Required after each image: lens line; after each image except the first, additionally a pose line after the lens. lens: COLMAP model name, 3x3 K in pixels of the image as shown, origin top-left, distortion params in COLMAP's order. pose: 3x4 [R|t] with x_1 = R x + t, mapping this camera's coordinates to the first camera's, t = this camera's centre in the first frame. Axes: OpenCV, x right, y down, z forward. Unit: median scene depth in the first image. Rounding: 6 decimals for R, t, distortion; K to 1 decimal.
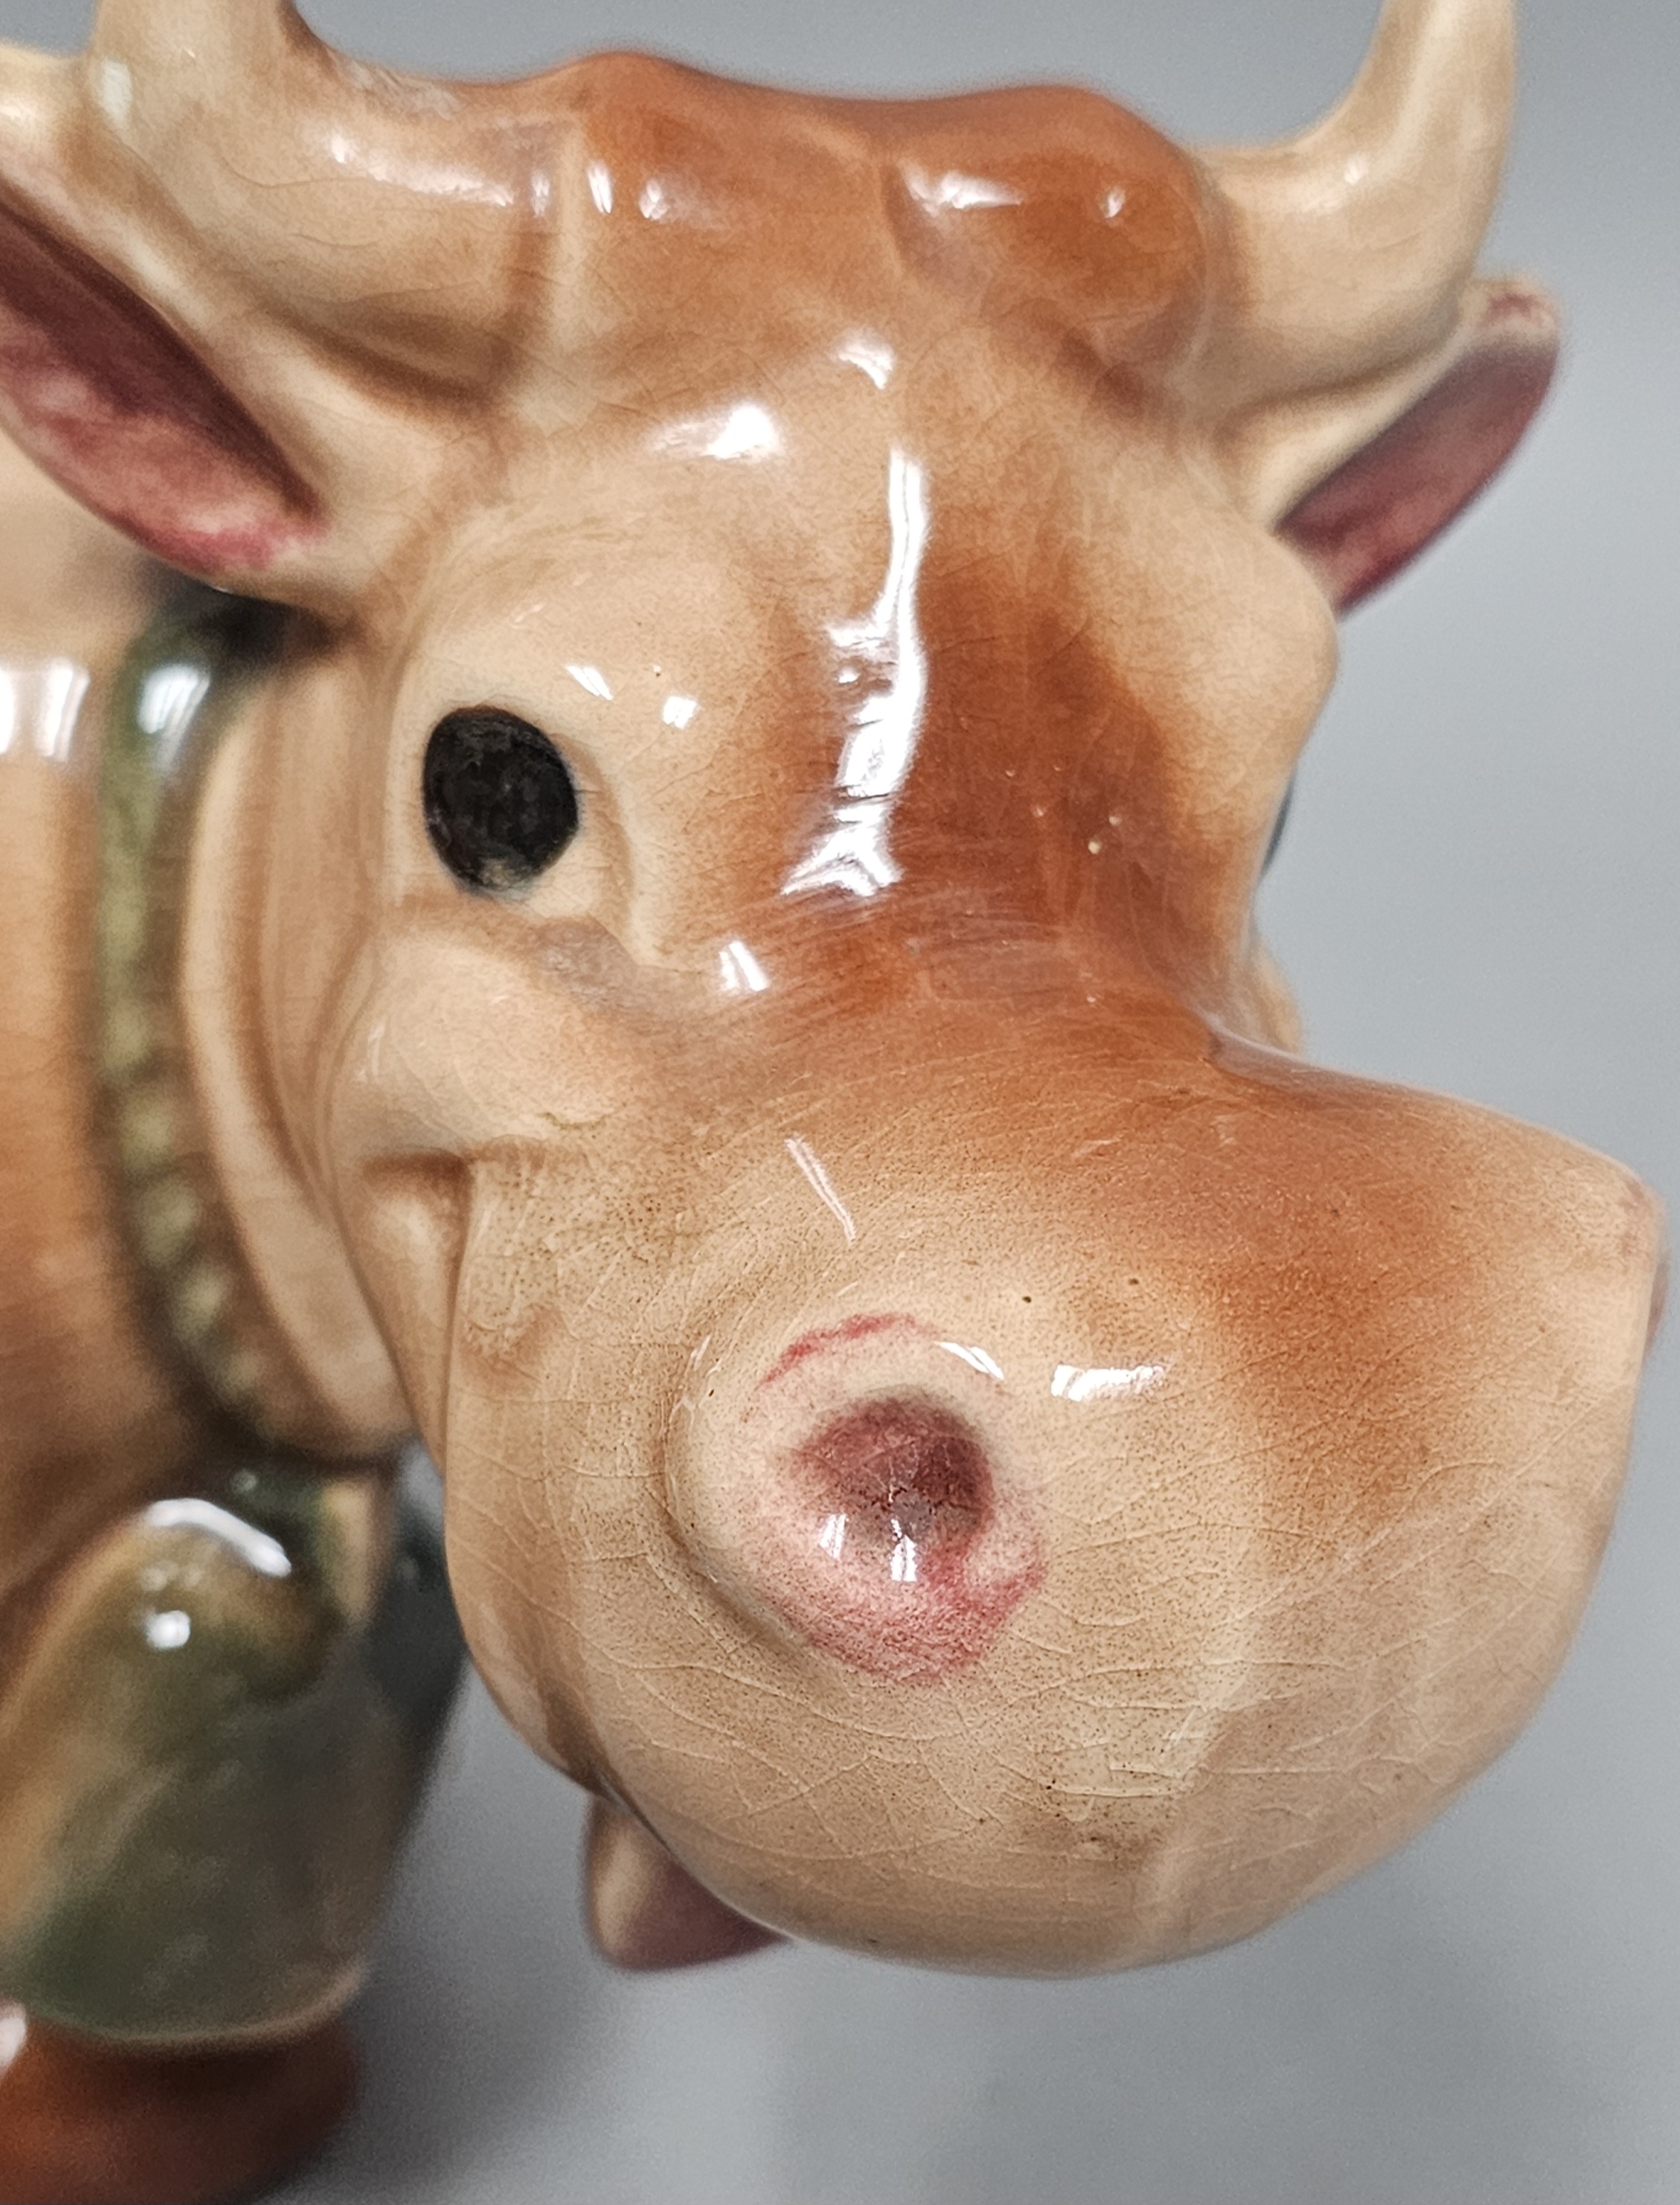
lens RADIAL K [[3472.8, 0, 836.5], [0, 3472.8, 1229.1], [0, 0, 1]] dist [0.202501, -0.910136]
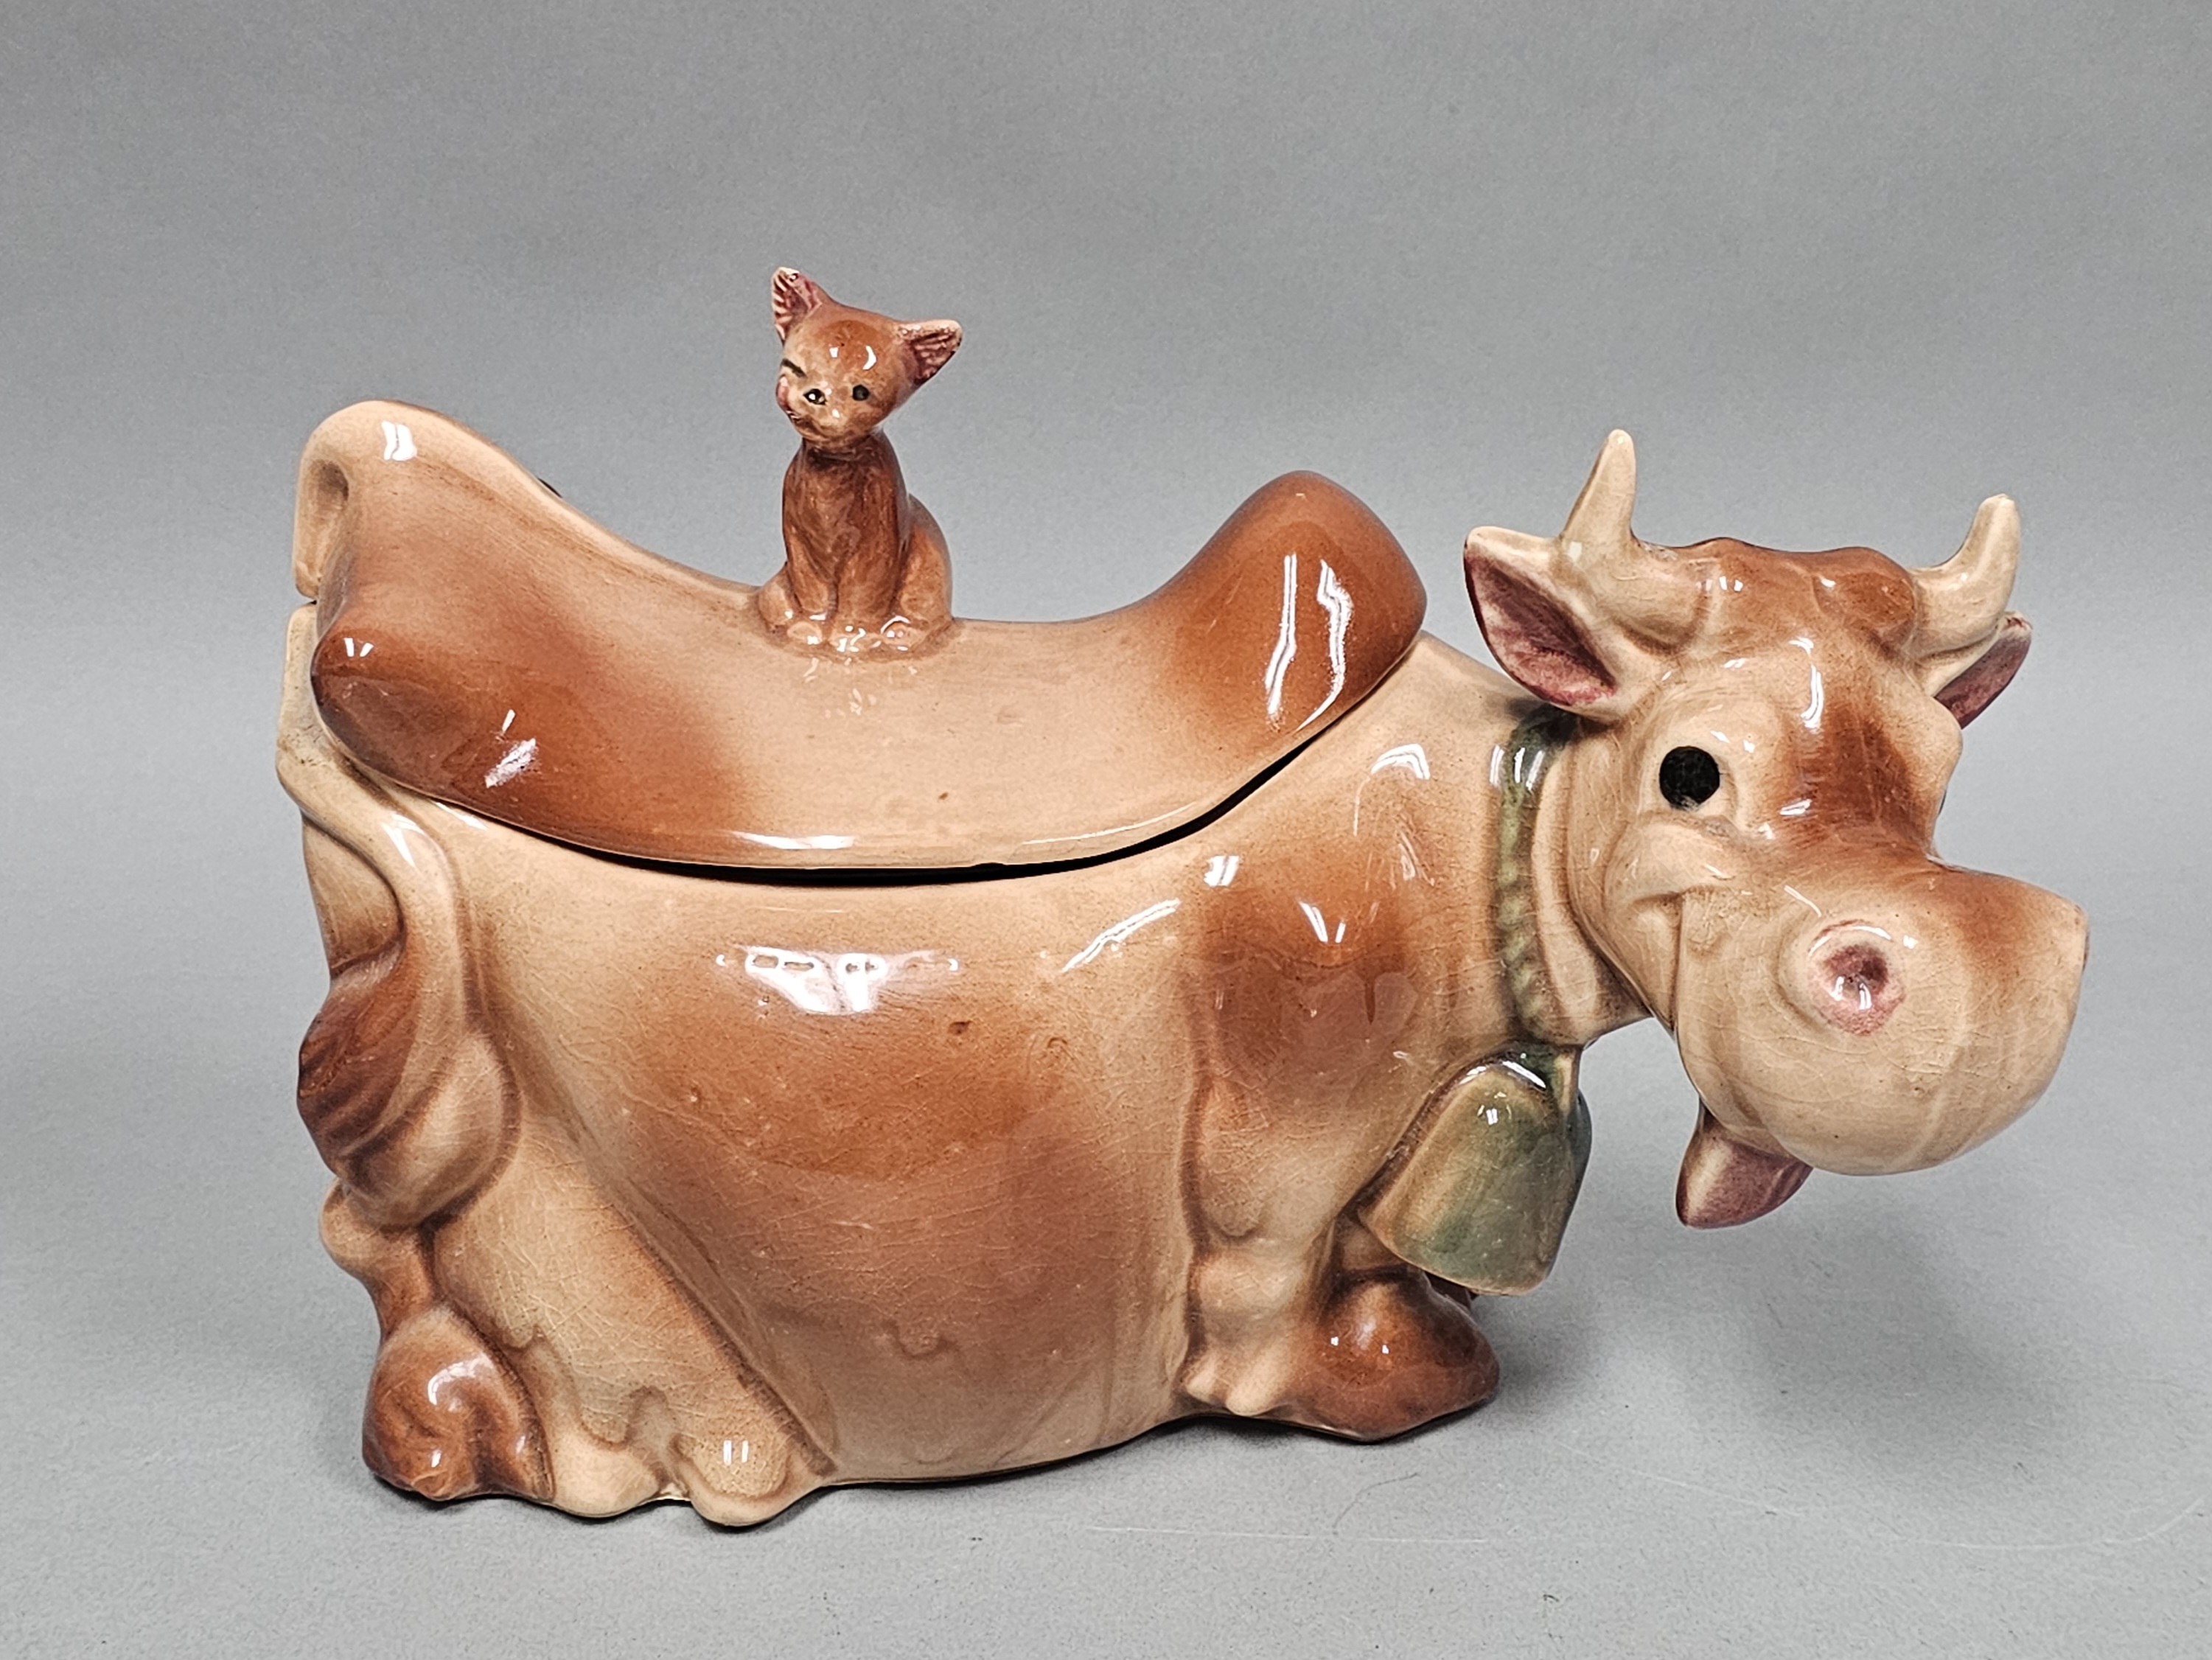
lens RADIAL K [[3272.9, 0, 1170.1], [0, 3272.9, 834.3], [0, 0, 1]] dist [0.259740, -0.994670]
pose [[0.999684, 0.023118, -0.009911, -0.519057], [-0.024535, 0.983062, -0.181625, 0.455343], [0.005544, 0.181811, 0.983318, -1.799143]]
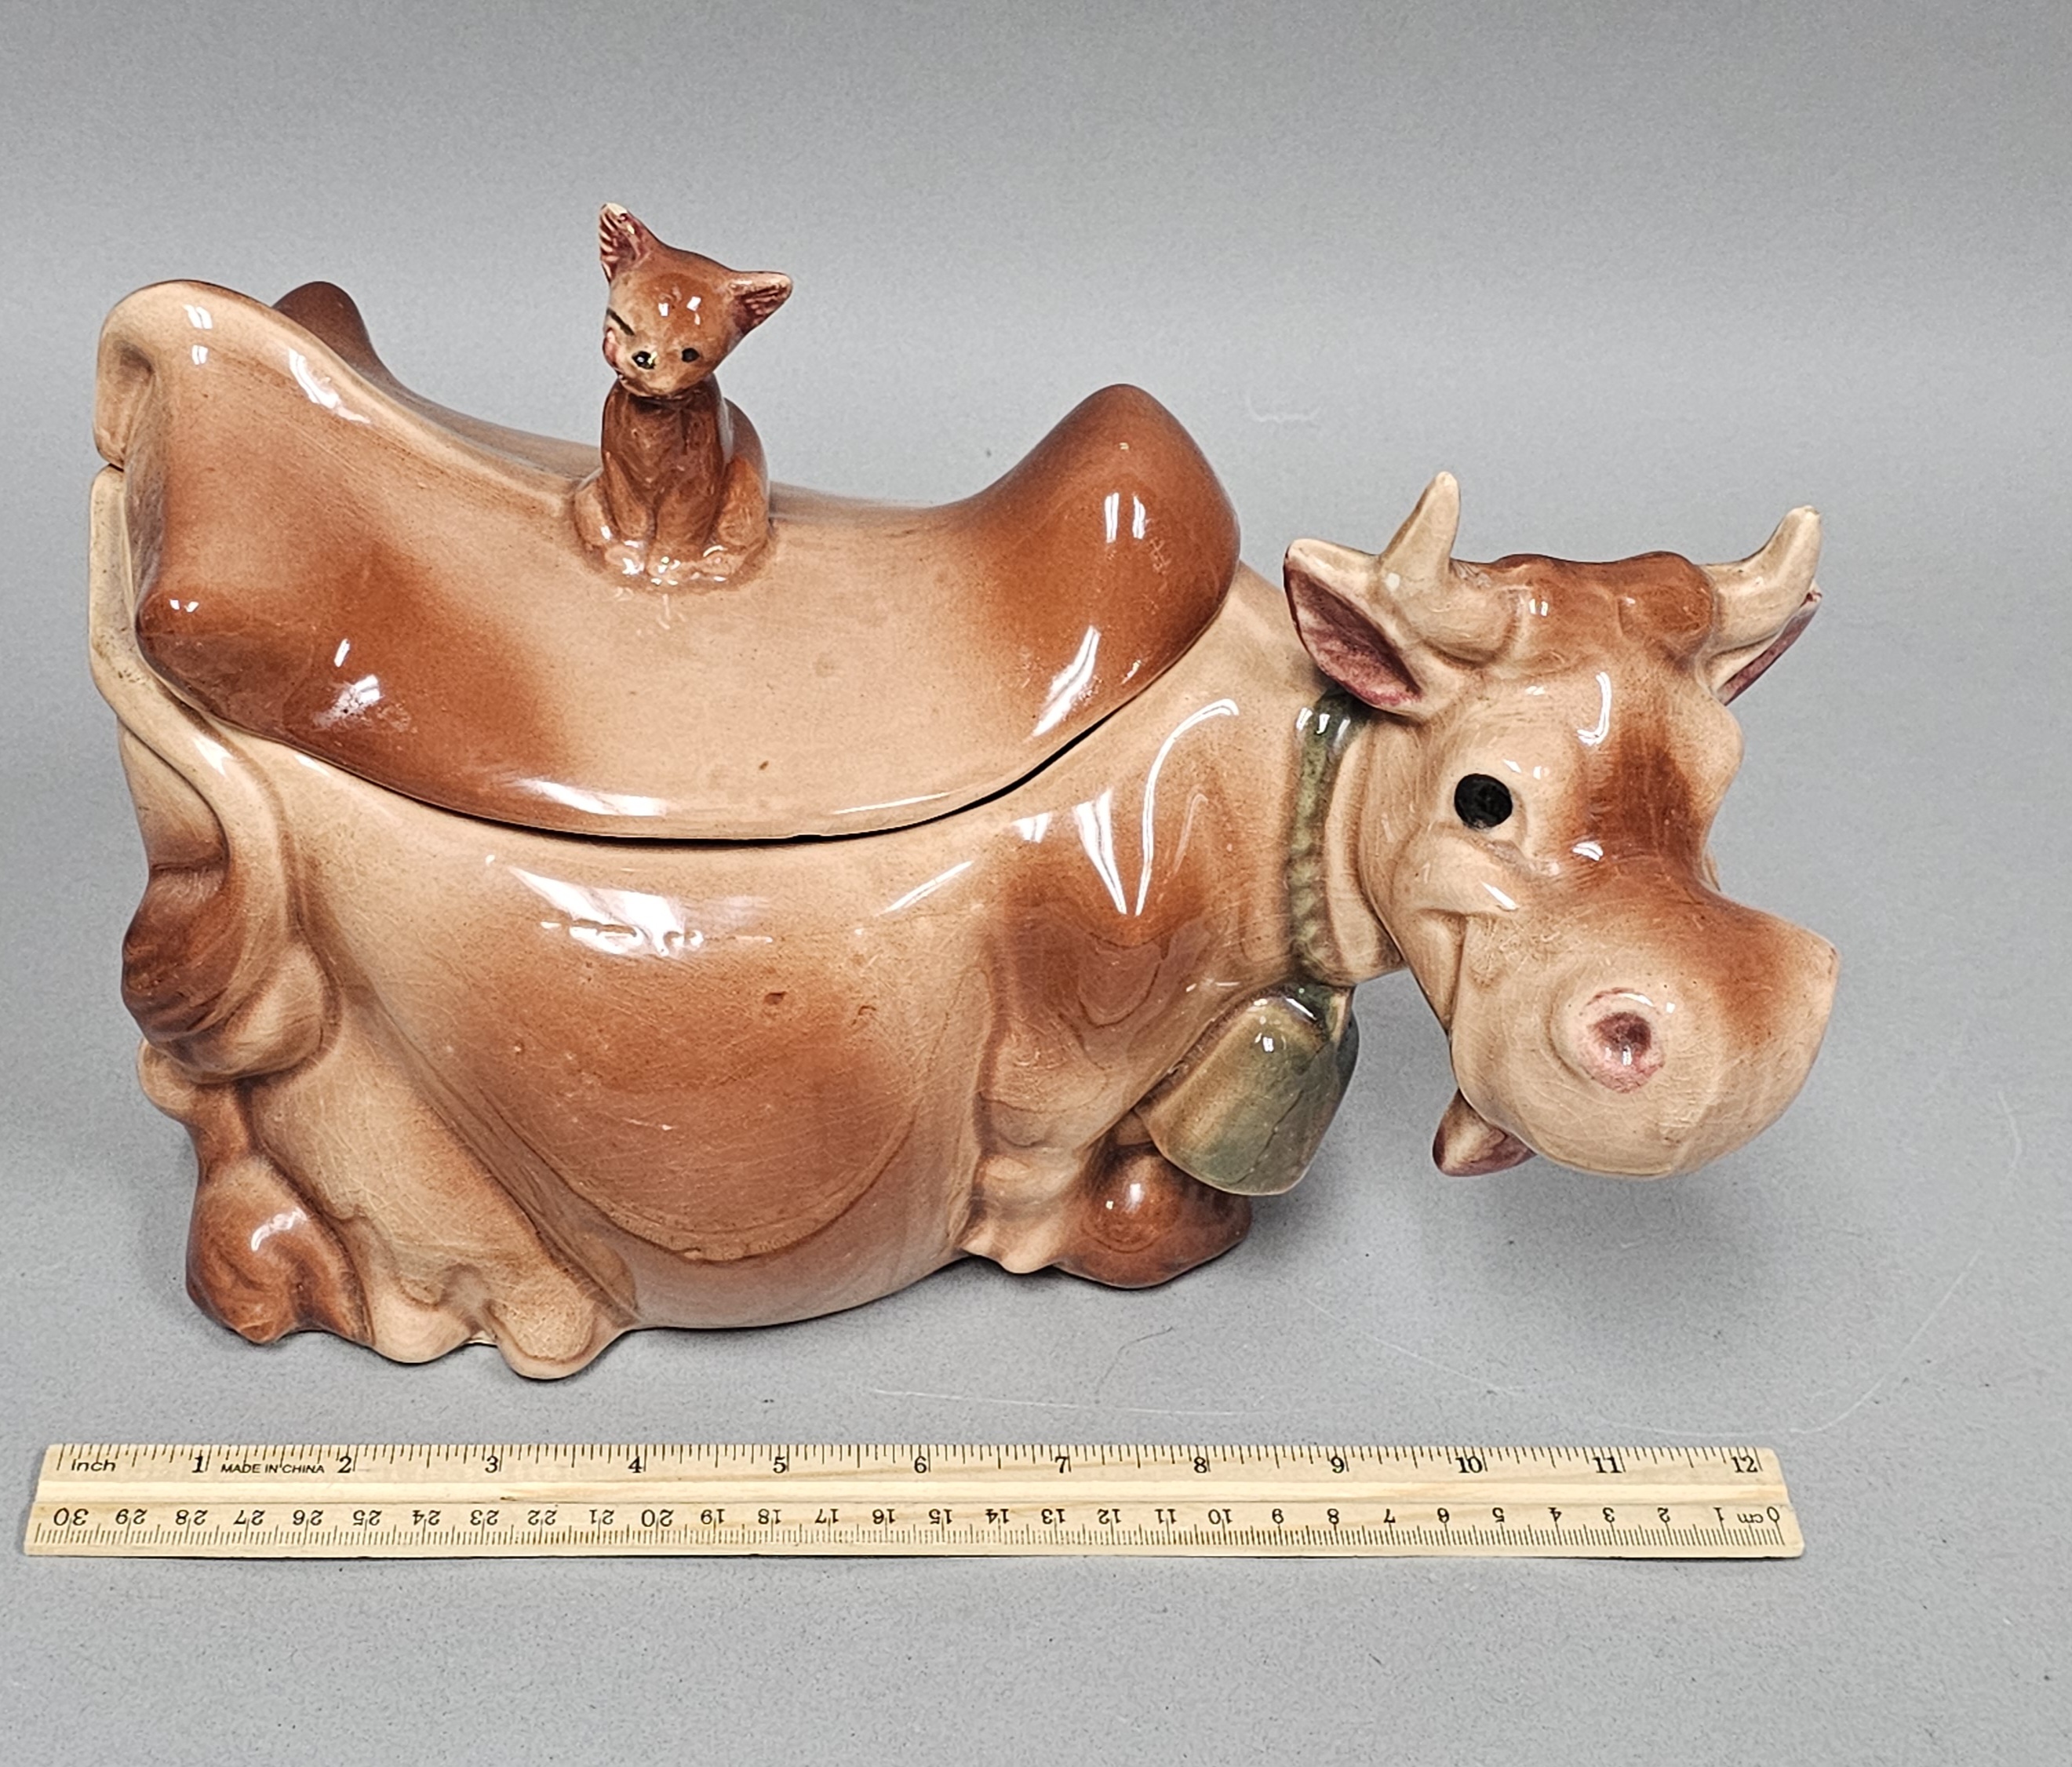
lens RADIAL K [[3442.9, 0, 1063.2], [0, 3442.9, 891.0], [0, 0, 1]] dist [0.302364, -1.309743]
pose [[0.995947, 0.063675, 0.063521, -0.671989], [-0.069879, 0.992453, 0.100772, -0.332869], [-0.056625, -0.104802, 0.992880, -2.099292]]
